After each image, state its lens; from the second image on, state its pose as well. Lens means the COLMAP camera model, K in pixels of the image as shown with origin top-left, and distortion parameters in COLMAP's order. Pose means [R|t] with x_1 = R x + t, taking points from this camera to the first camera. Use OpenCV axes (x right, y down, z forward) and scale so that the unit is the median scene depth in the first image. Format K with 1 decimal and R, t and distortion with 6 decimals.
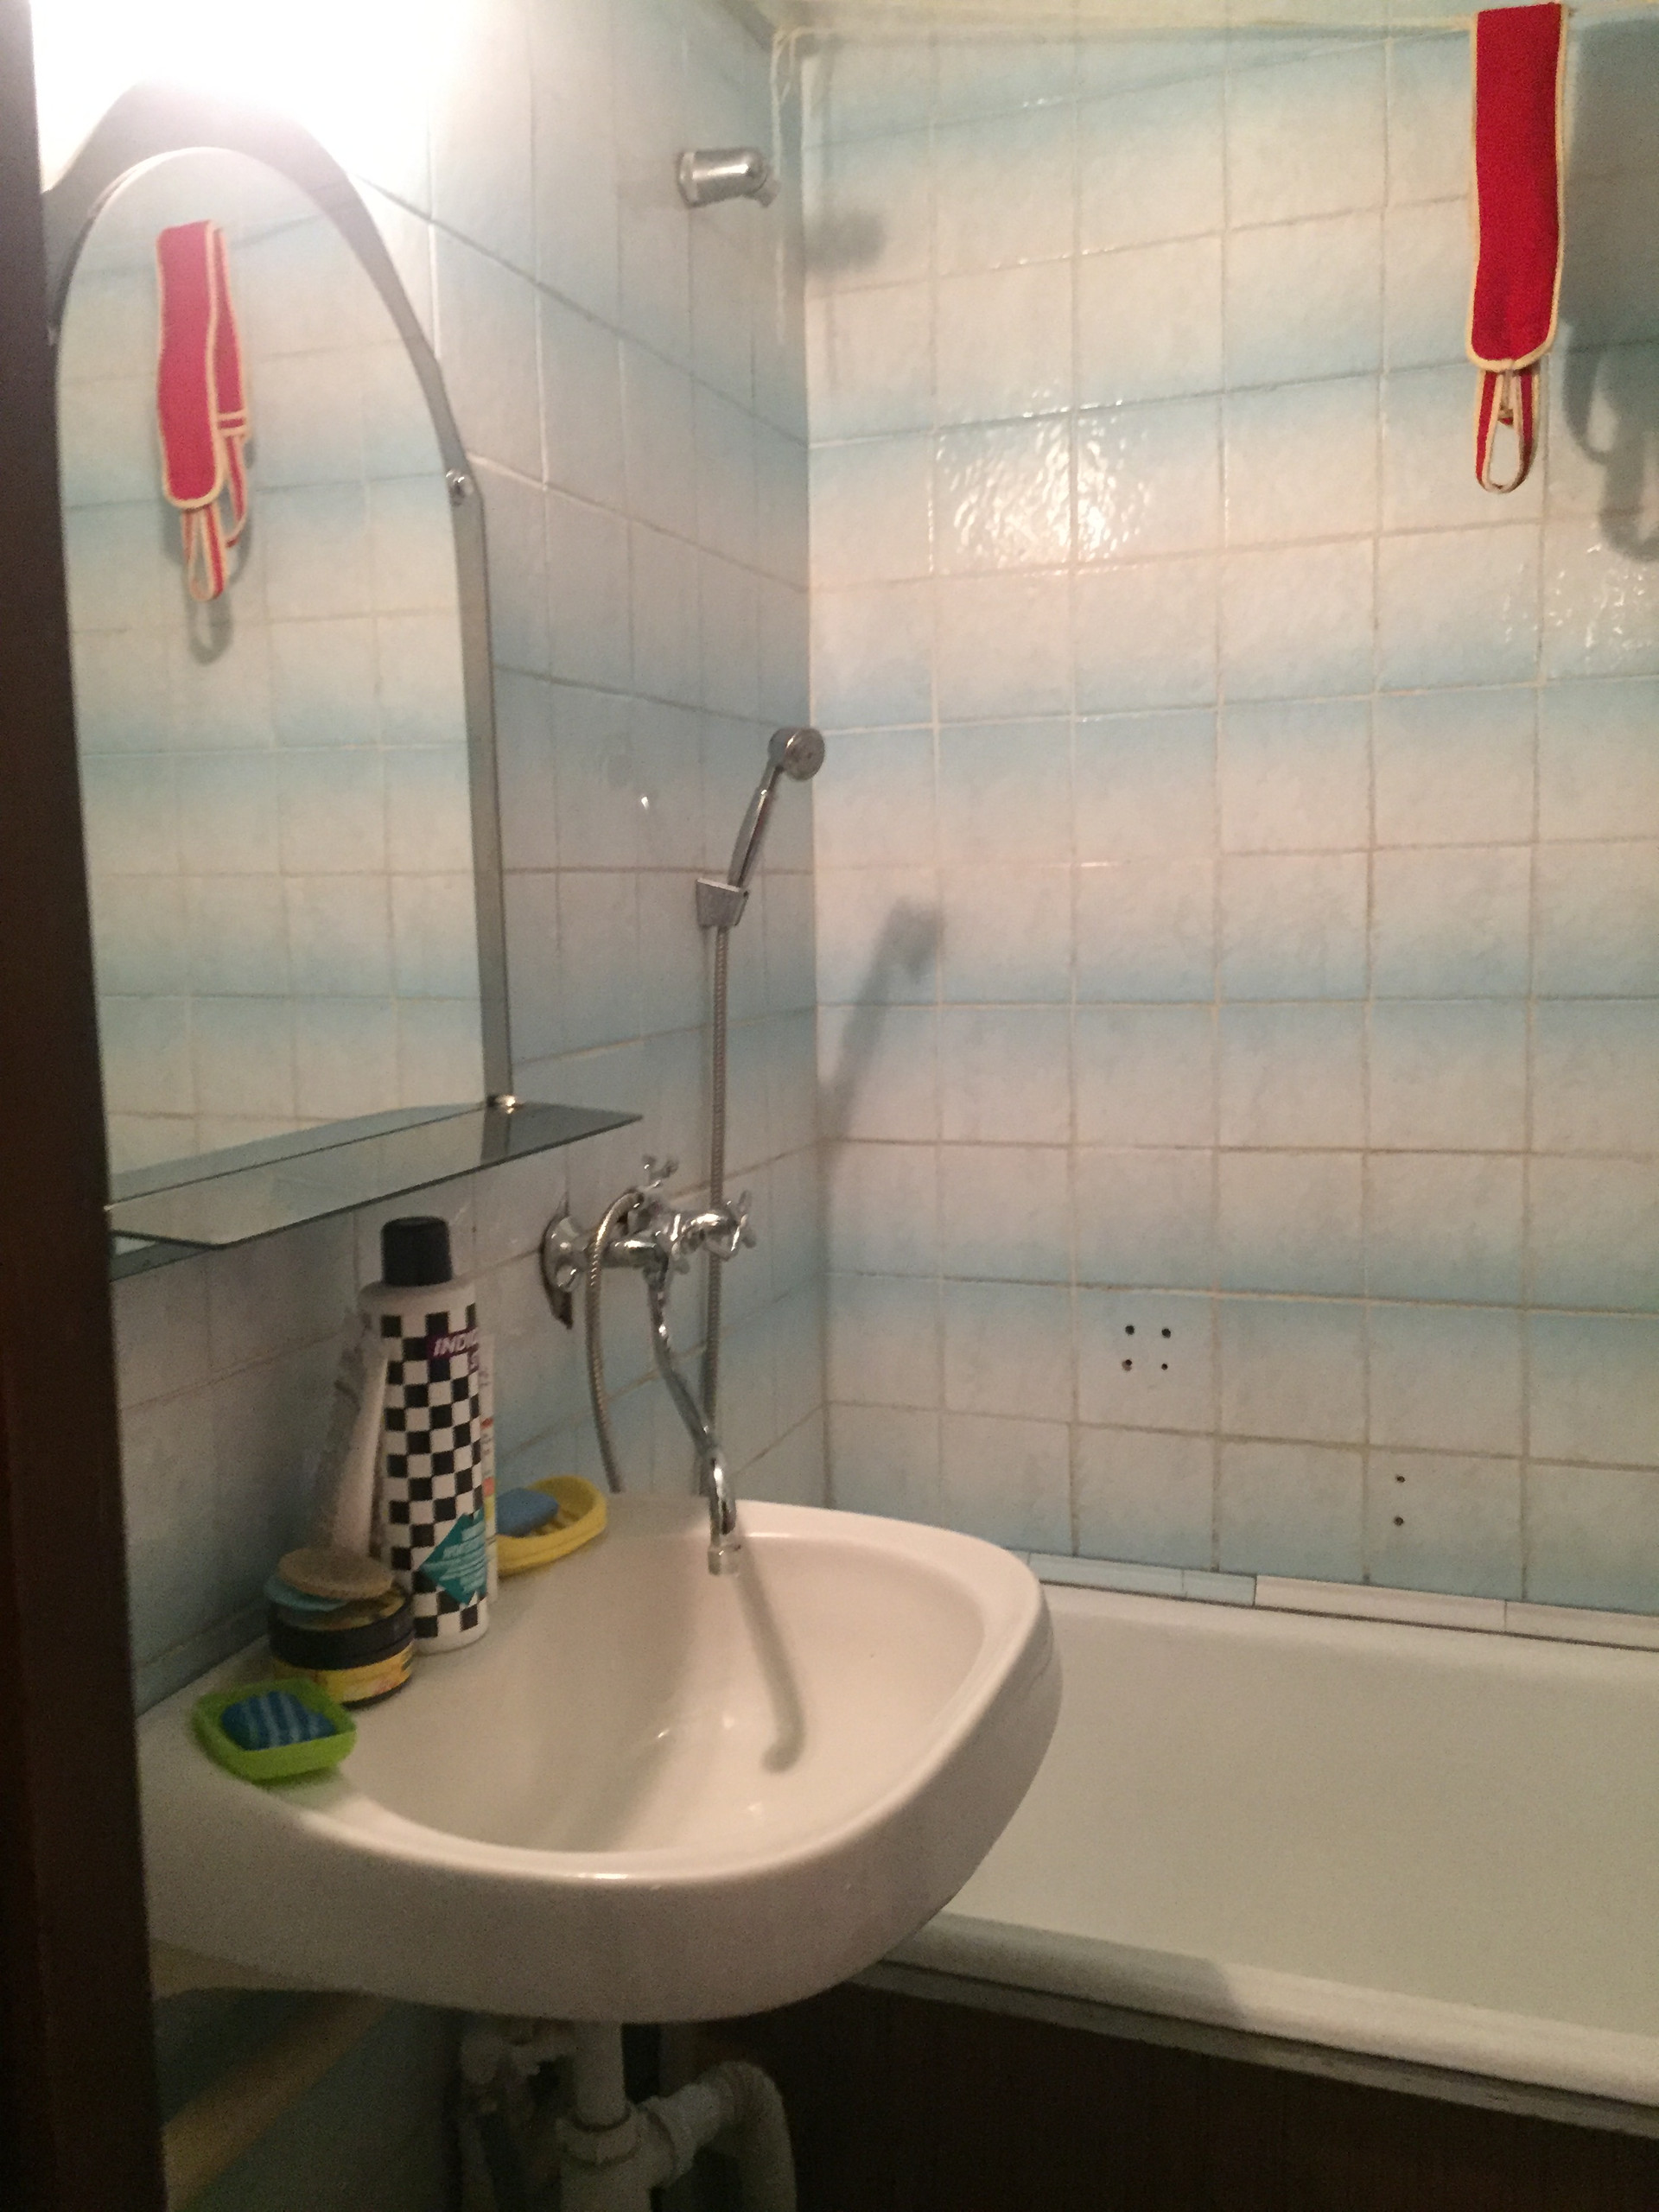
lens RADIAL K [[1906.5, 0, 857.1], [0, 1906.5, 1114.0], [0, 0, 1]] dist [0.090095, -0.127991]
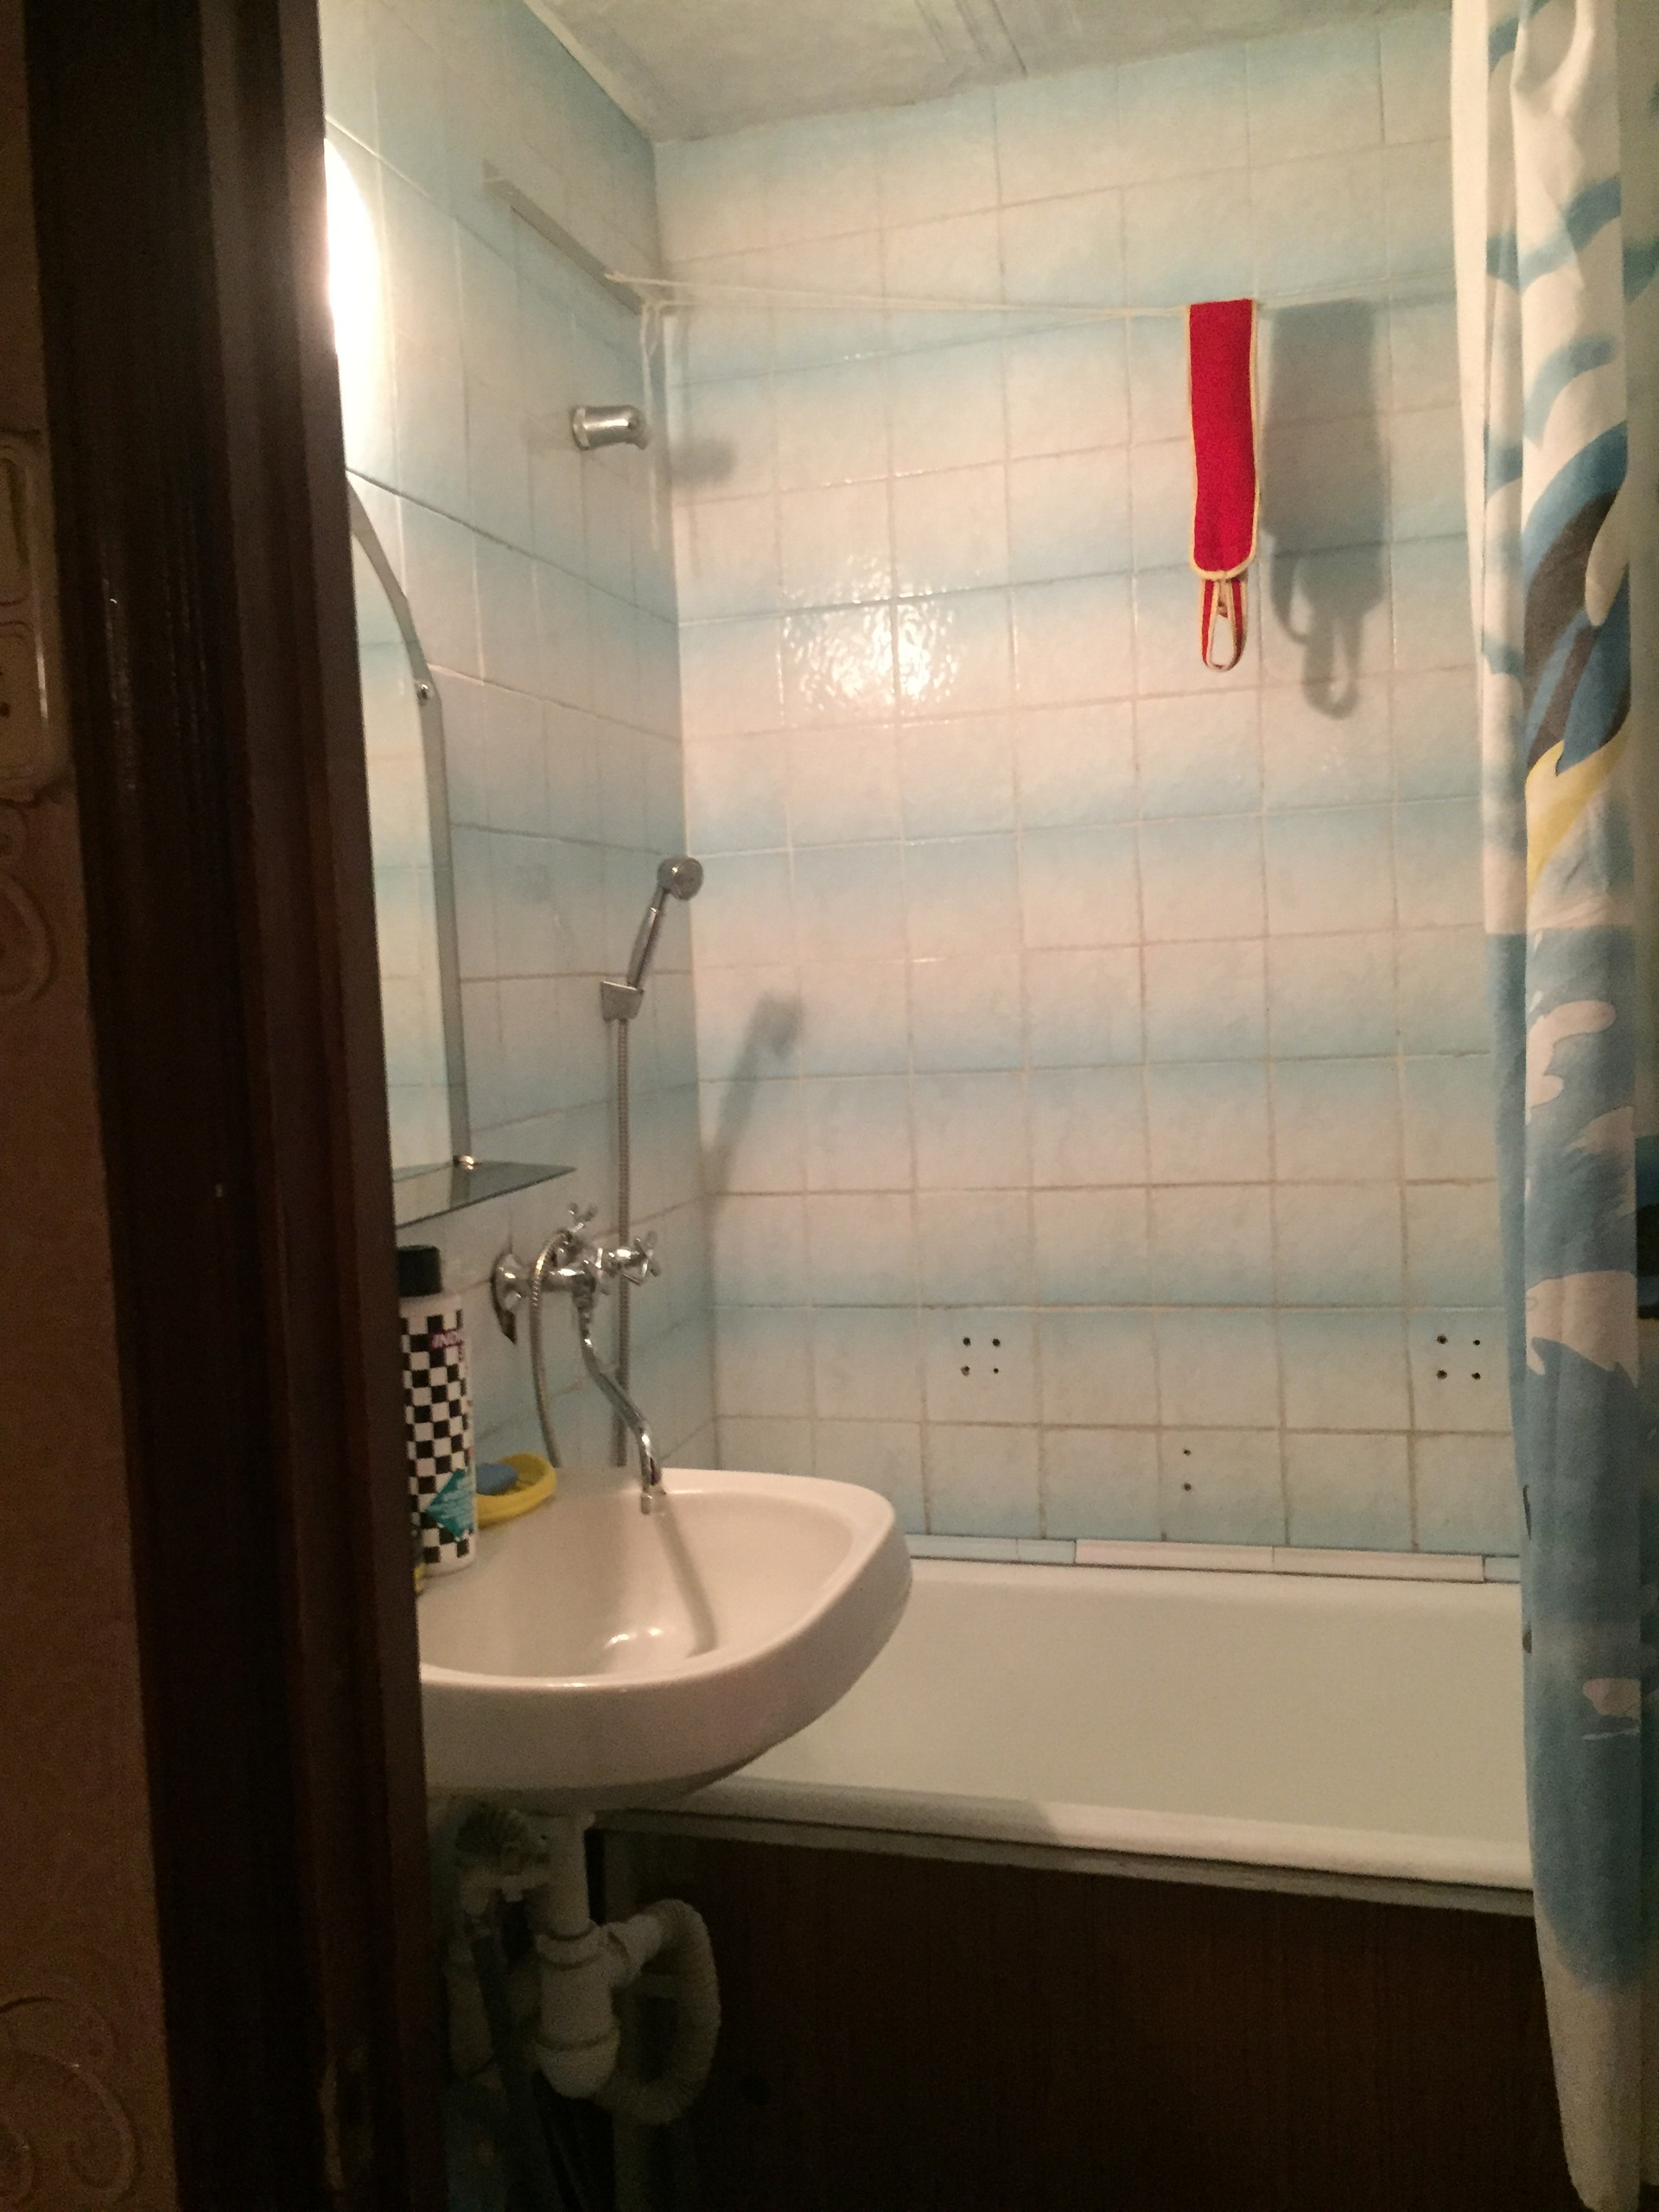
lens RADIAL K [[1906.5, 0, 853.0], [0, 1906.5, 1112.2], [0, 0, 1]] dist [0.090095, -0.127991]
pose [[0.996881, -0.029898, 0.073042, -0.014848], [0.033088, 0.998533, -0.042867, 0.019506], [-0.071653, 0.045150, 0.996407, -0.234822]]
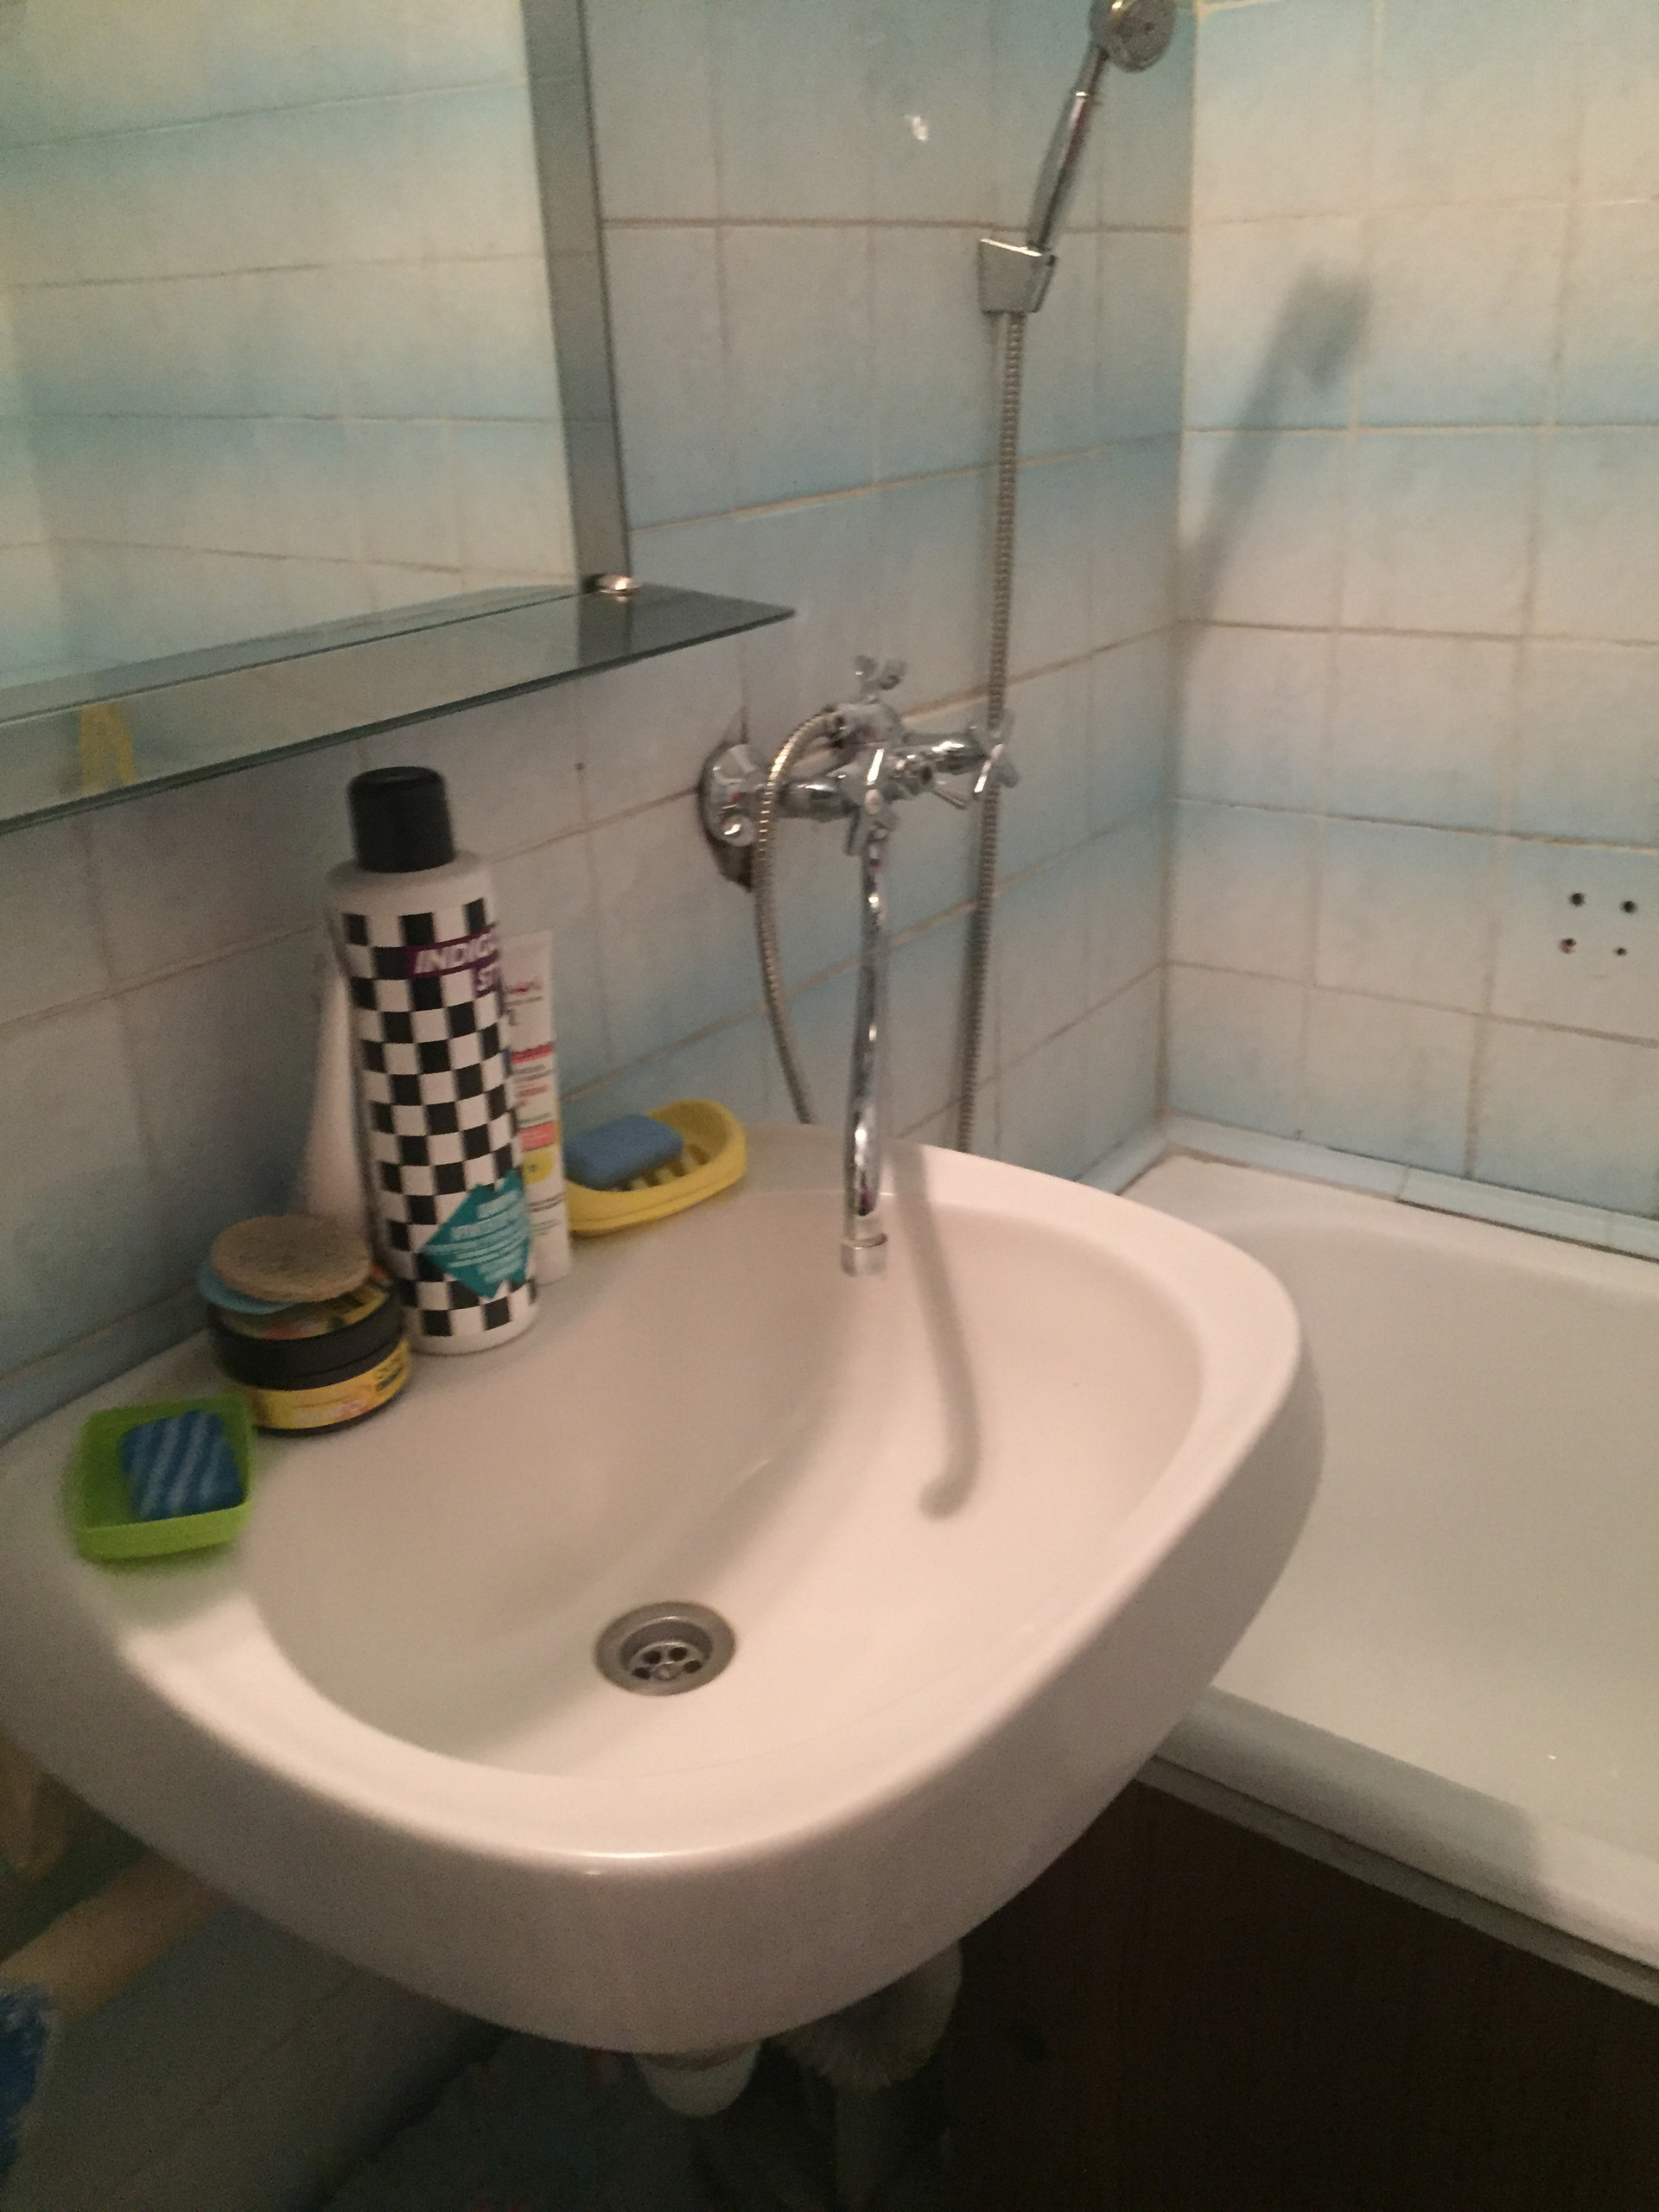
lens RADIAL K [[1906.5, 0, 853.0], [0, 1906.5, 1110.6], [0, 0, 1]] dist [0.090095, -0.127991]
pose [[0.964874, 0.086395, -0.248099, 0.074306], [-0.012796, 0.958713, 0.284088, -0.018000], [0.262400, -0.270934, 0.926143, 0.250923]]
